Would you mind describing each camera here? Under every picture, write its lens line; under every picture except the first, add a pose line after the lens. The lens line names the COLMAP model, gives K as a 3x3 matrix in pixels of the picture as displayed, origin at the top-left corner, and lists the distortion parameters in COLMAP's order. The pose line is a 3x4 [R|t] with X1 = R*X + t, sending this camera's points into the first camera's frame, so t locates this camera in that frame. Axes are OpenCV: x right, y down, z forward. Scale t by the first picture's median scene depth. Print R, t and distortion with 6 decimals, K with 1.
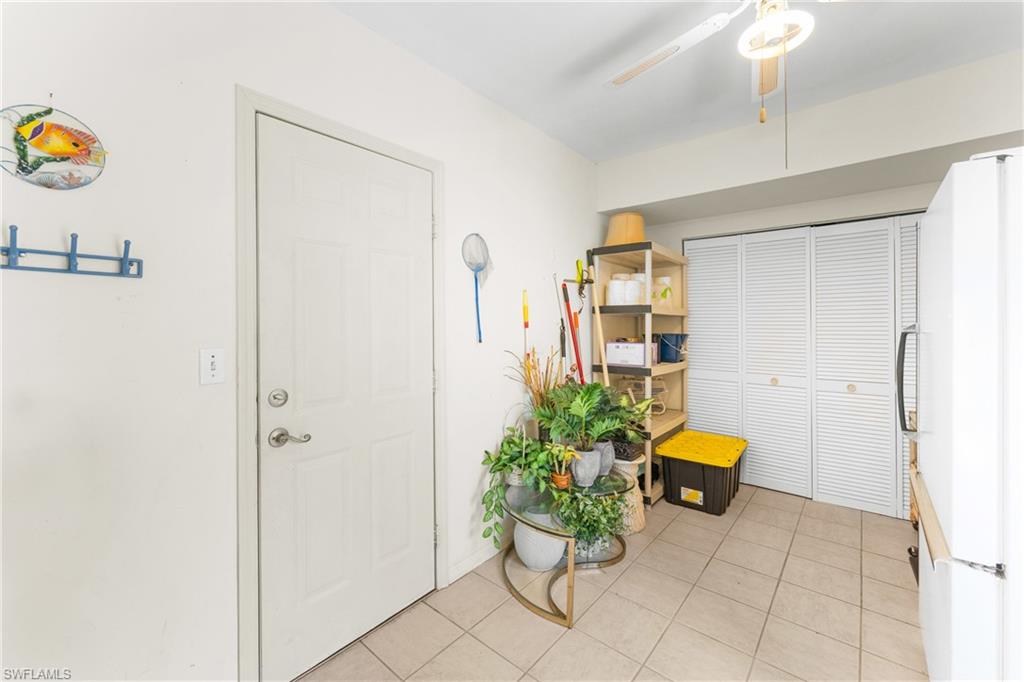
lens RADIAL K [[421.2, 0, 511.7], [0, 421.2, 324.1], [0, 0, 1]] dist [0.001888, -0.000032]
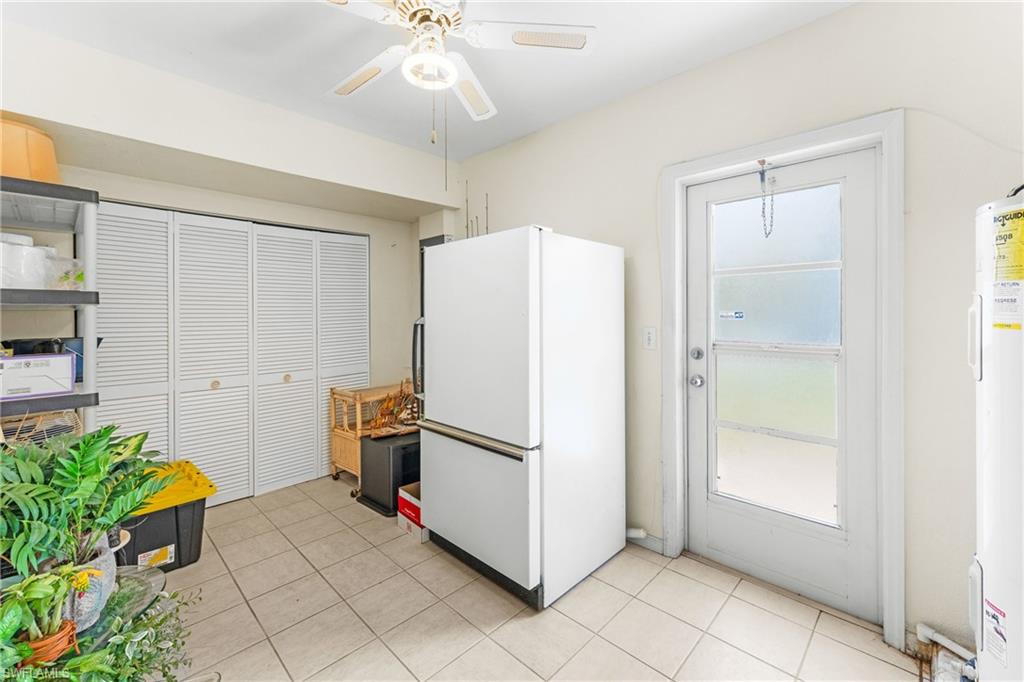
lens RADIAL K [[420.4, 0, 512.9], [0, 420.4, 315.5], [0, 0, 1]] dist [0.000495, 0.000085]
pose [[0.071021, 0.005662, 0.997459, -0.265260], [0.012135, 0.999905, -0.006540, 0.002282], [-0.997401, 0.012569, 0.070945, 0.347771]]
